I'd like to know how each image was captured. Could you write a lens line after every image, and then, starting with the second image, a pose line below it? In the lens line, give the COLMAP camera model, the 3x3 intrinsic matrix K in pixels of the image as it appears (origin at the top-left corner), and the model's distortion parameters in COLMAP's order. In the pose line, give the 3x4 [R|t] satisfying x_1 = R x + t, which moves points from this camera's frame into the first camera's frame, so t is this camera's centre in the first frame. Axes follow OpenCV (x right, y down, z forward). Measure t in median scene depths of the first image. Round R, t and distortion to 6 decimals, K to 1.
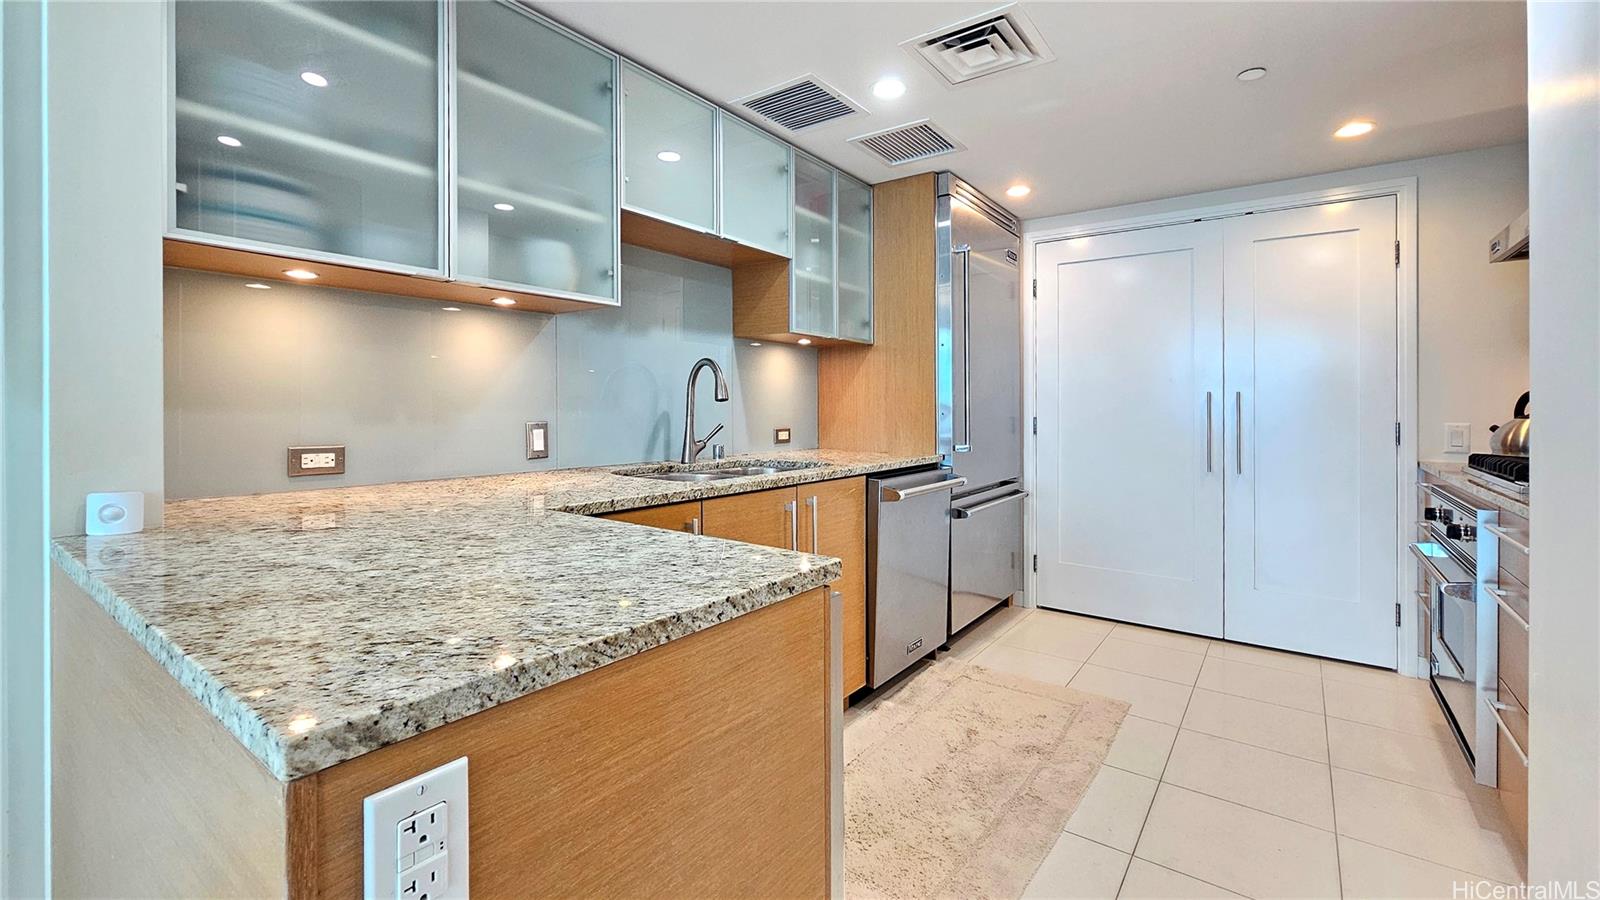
lens RADIAL K [[669.1, 0, 791.5], [0, 669.1, 411.0], [0, 0, 1]] dist [-0.000174, -0.000258]
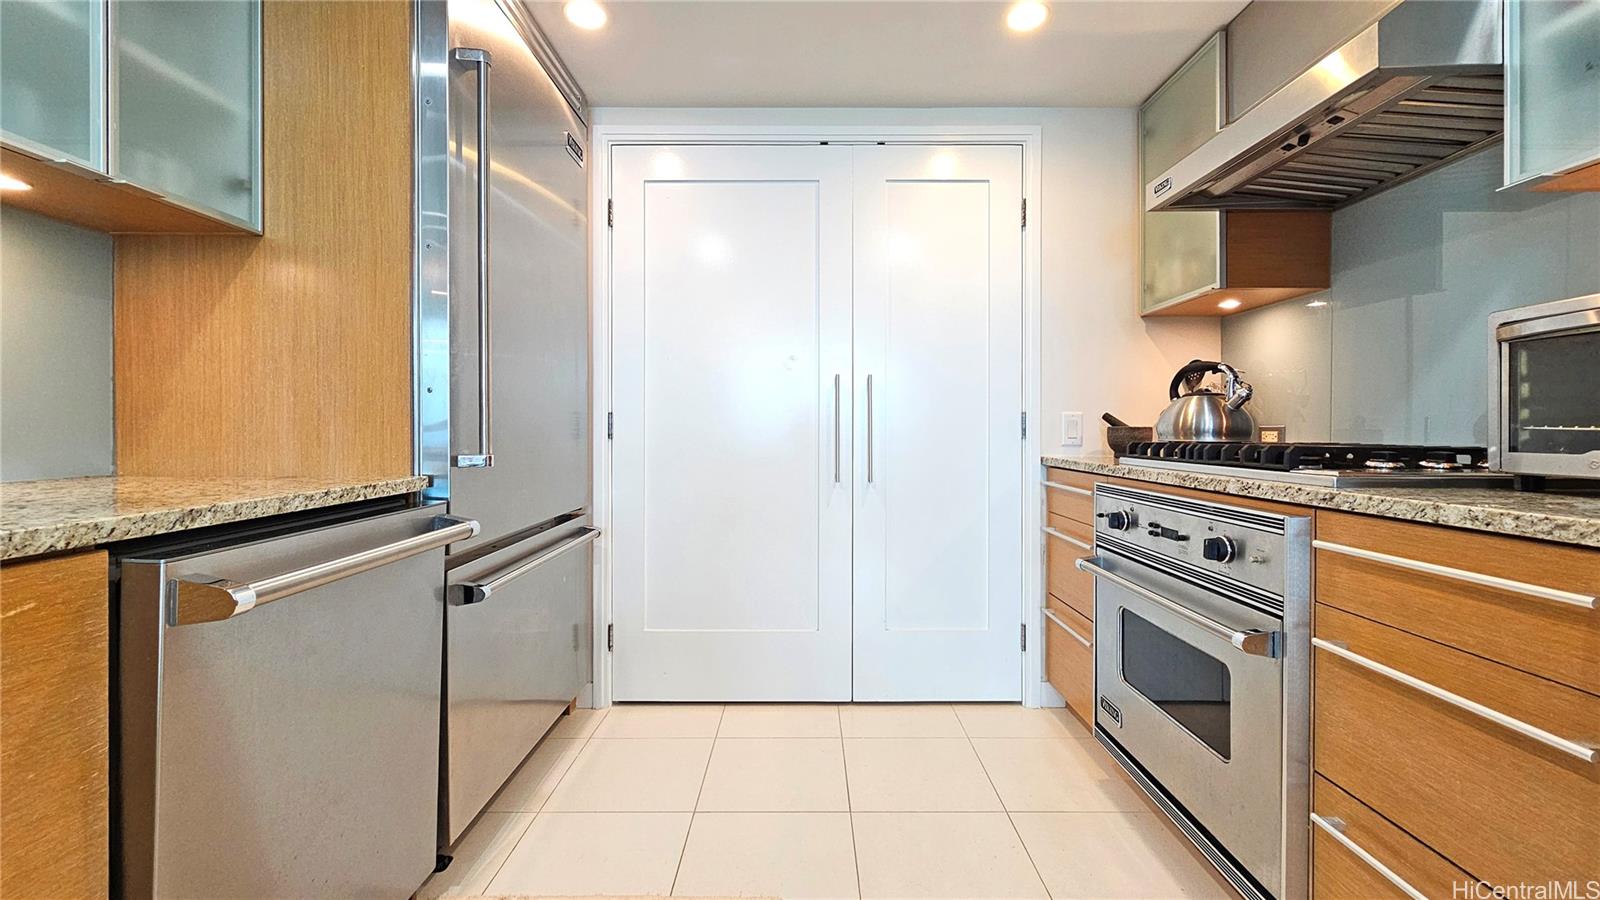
lens RADIAL K [[669.1, 0, 791.5], [0, 669.1, 411.0], [0, 0, 1]] dist [-0.000174, -0.000258]
pose [[0.808986, 0.009647, 0.587749, 0.150661], [0.009476, 0.999521, -0.029448, 0.034797], [-0.587752, 0.029393, 0.808507, 0.448893]]
